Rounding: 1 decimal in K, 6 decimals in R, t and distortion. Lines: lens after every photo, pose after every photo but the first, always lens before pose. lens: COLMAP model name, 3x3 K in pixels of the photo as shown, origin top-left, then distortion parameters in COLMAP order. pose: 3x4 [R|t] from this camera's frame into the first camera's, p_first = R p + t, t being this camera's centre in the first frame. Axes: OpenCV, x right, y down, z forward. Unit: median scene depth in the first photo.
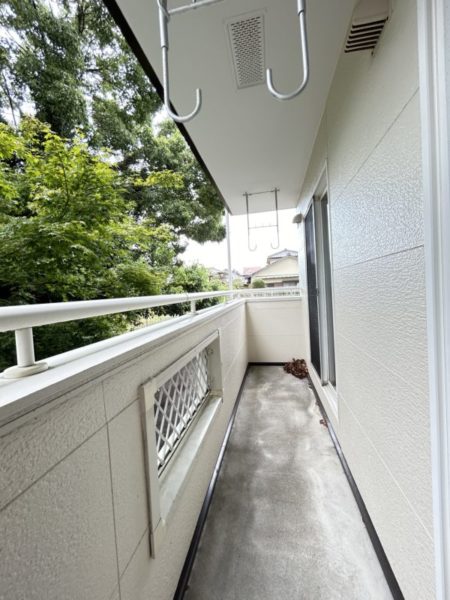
lens RADIAL K [[244.2, 0, 225.5], [0, 244.2, 302.1], [0, 0, 1]] dist [0.003326, 0.001711]
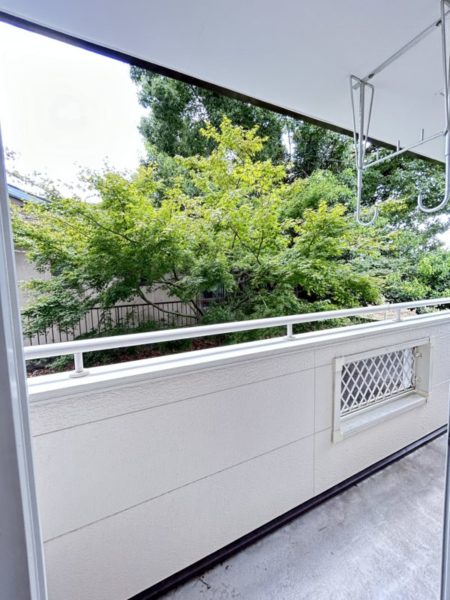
lens RADIAL K [[244.2, 0, 226.5], [0, 244.2, 301.1], [0, 0, 1]] dist [0.003326, 0.001711]
pose [[0.601277, 0.112803, -0.791039, 0.447154], [-0.044005, 0.993157, 0.108177, -0.201327], [0.797828, -0.030234, 0.602126, -0.606409]]
